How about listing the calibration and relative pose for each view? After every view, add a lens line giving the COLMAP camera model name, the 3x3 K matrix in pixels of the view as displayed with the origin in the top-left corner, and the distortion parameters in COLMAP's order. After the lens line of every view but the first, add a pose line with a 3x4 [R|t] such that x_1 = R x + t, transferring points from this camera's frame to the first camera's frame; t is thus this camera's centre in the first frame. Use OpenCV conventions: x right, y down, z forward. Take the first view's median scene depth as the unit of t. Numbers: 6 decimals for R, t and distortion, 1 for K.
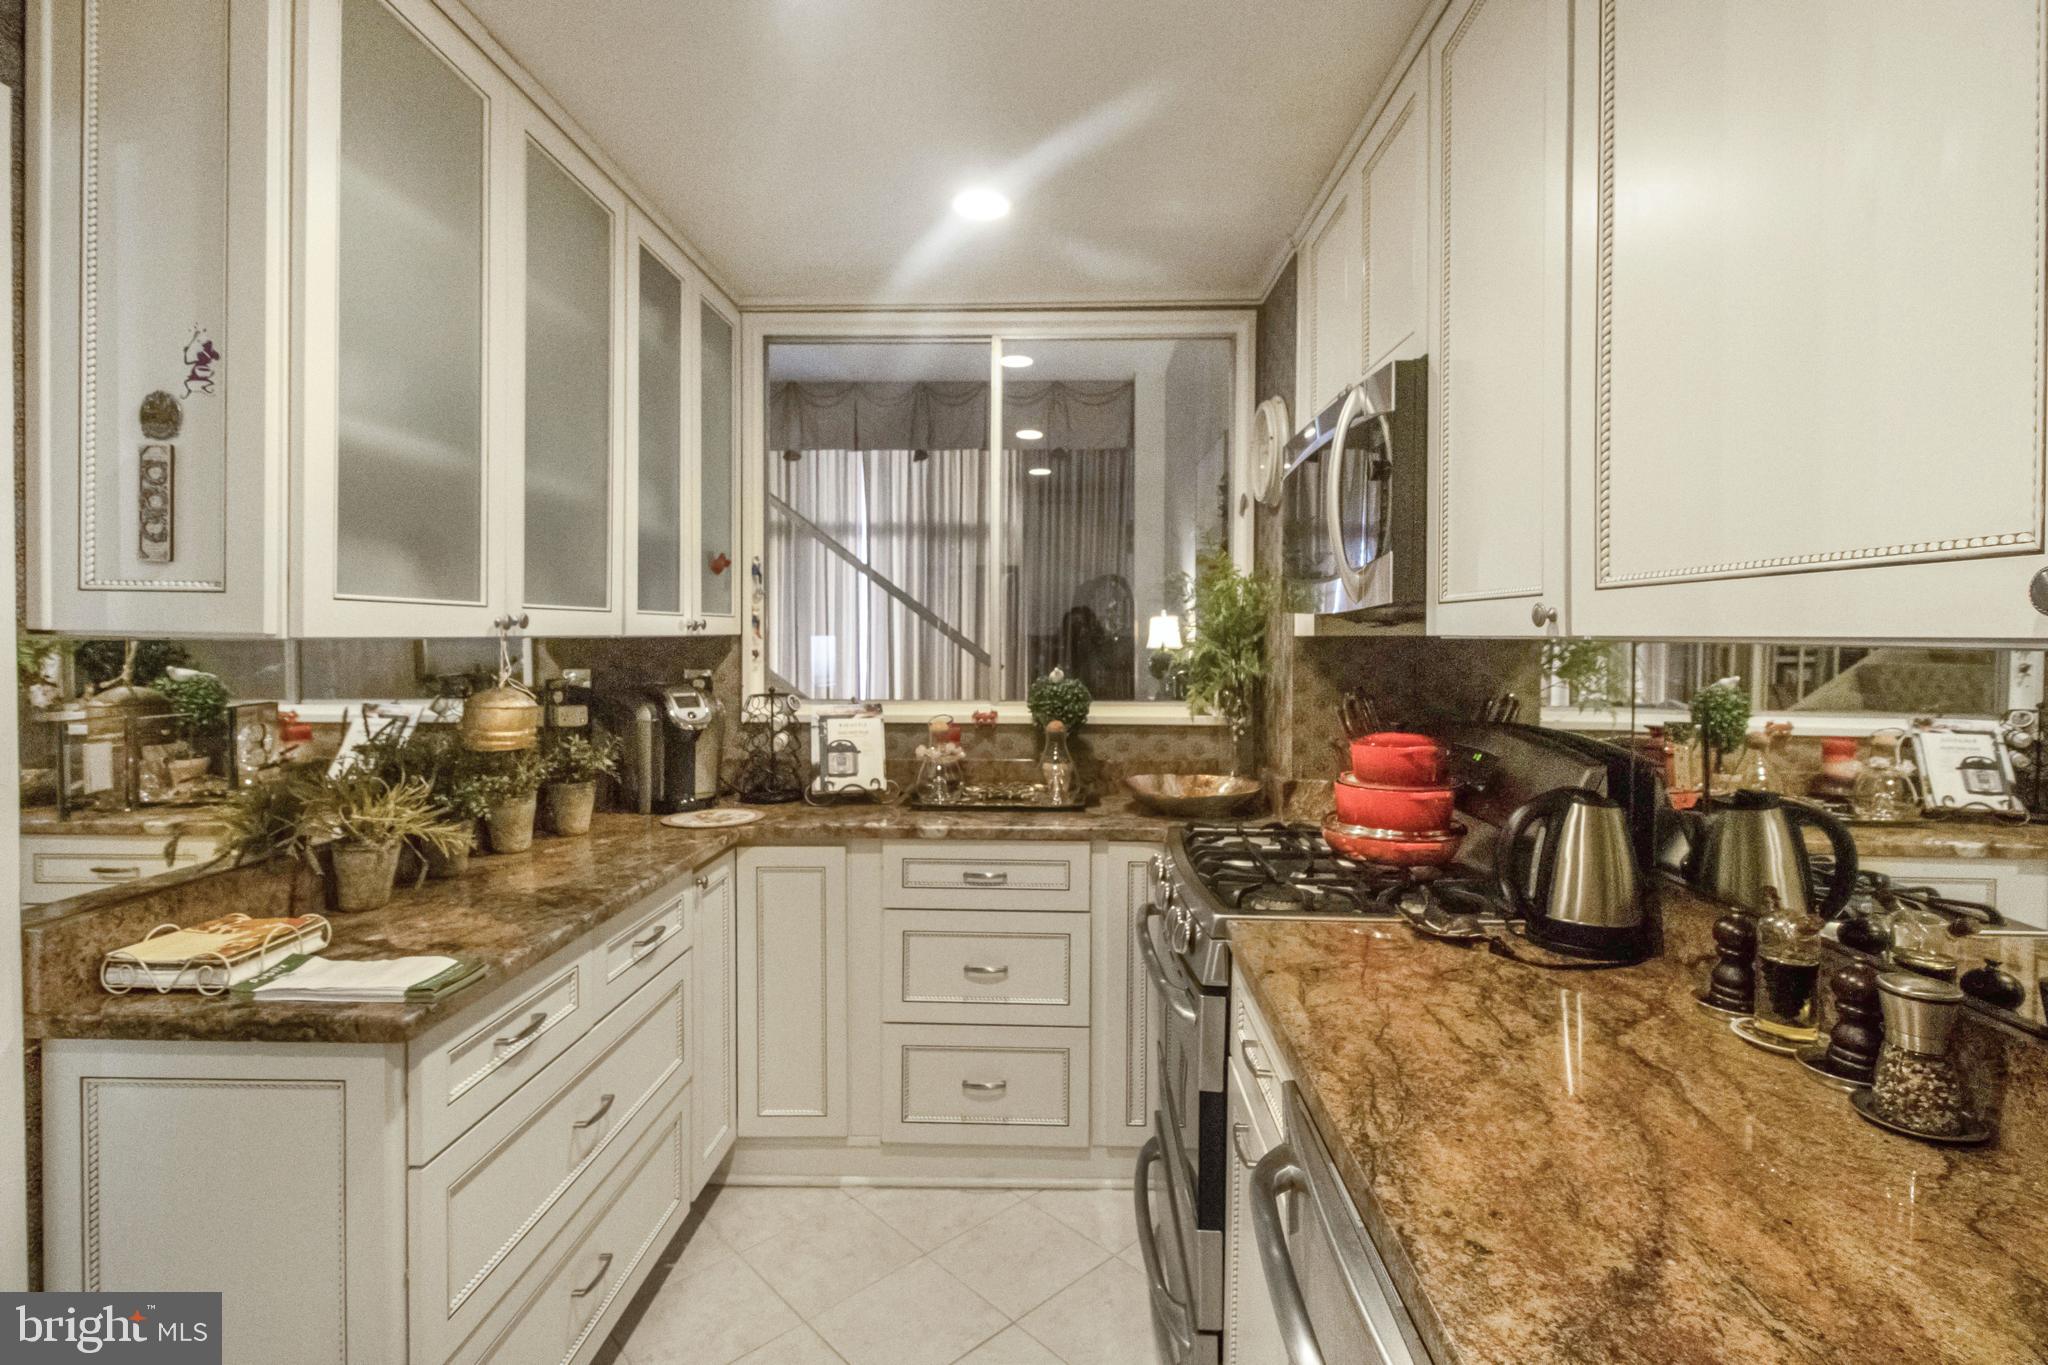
lens RADIAL K [[956.2, 0, 1041.3], [0, 956.2, 640.3], [0, 0, 1]] dist [0.003057, -0.007603]
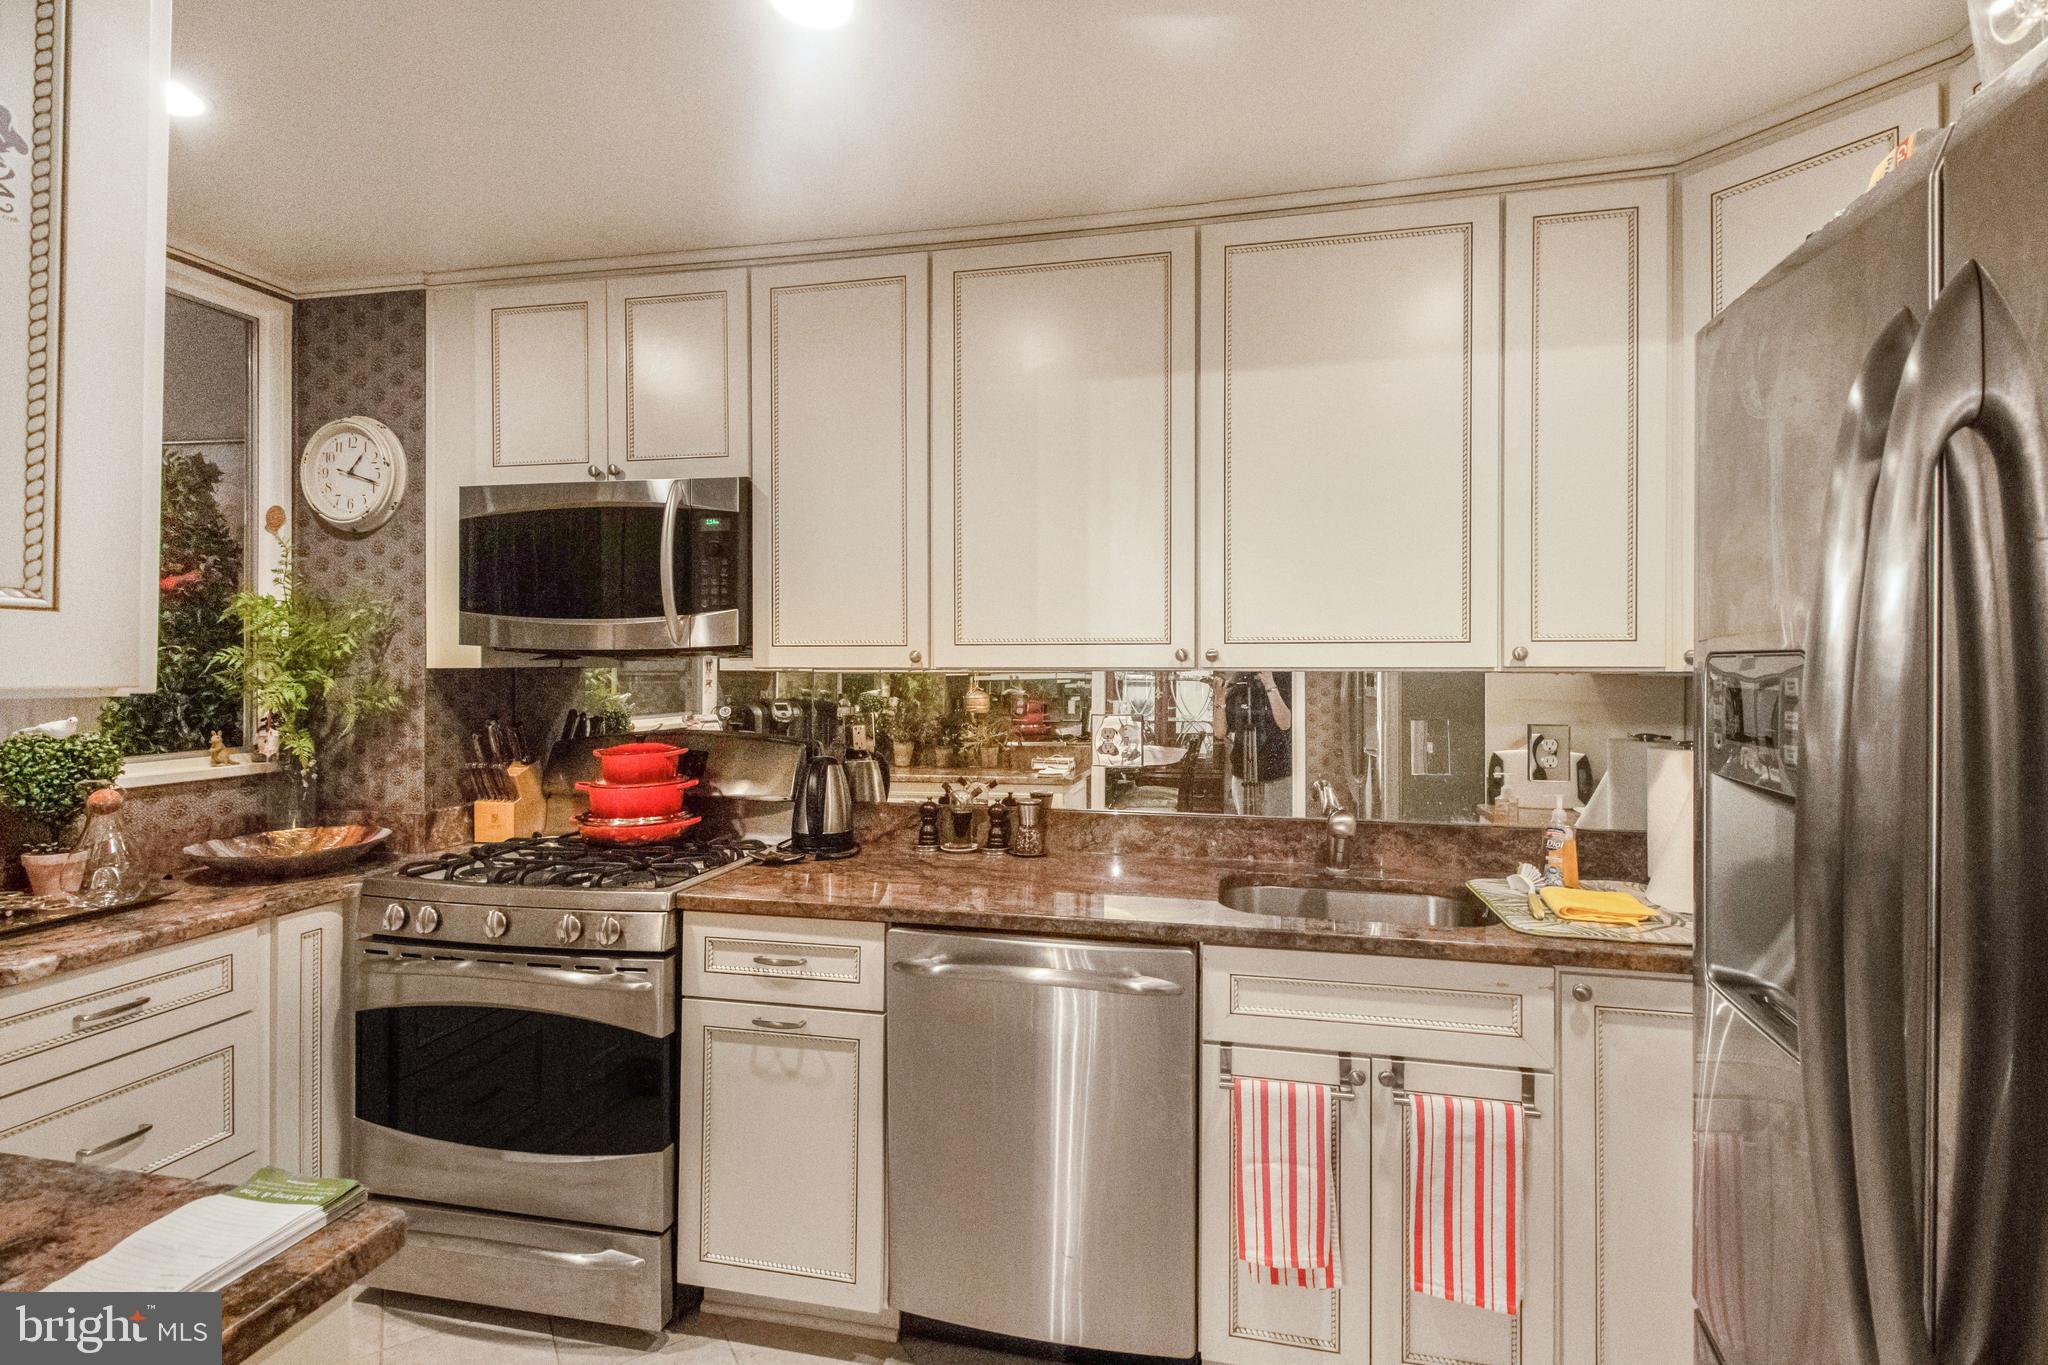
lens RADIAL K [[956.2, 0, 1041.3], [0, 956.2, 640.3], [0, 0, 1]] dist [0.003057, -0.007603]
pose [[0.177561, 0.018415, 0.983938, -0.627152], [0.008745, 0.999756, -0.020289, -0.007984], [-0.984071, 0.012207, 0.177356, 0.189605]]
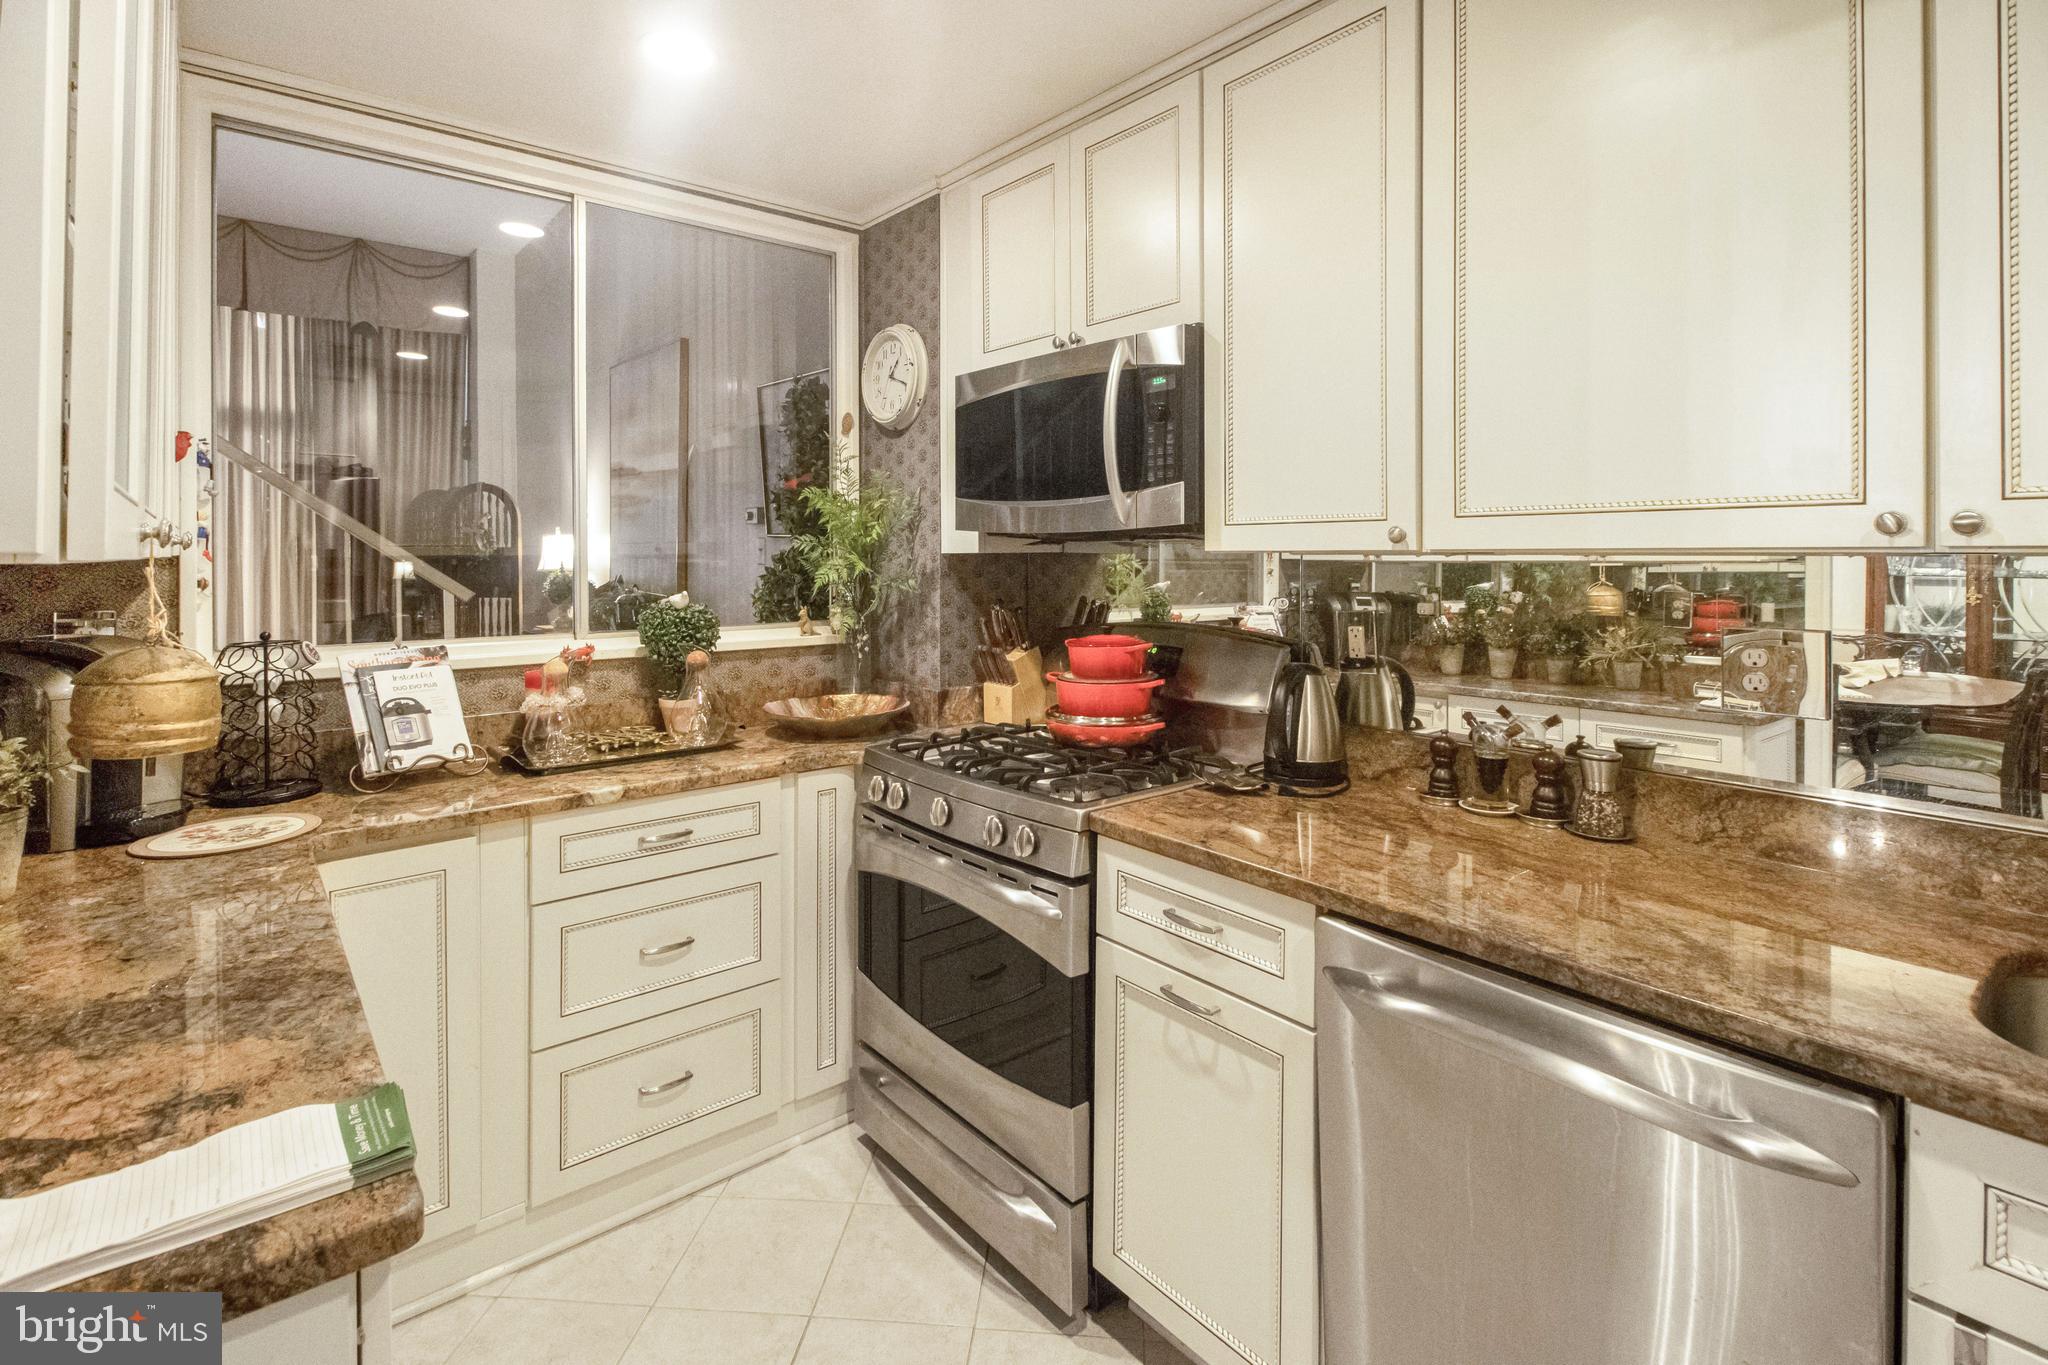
lens RADIAL K [[945.9, 0, 1026.0], [0, 945.9, 555.9], [0, 0, 1]] dist [0.003137, -0.000095]
pose [[0.751729, -0.006290, 0.659442, -0.366524], [0.009454, 0.999955, -0.001239, 0.000477], [-0.659405, 0.007166, 0.751754, 0.151766]]
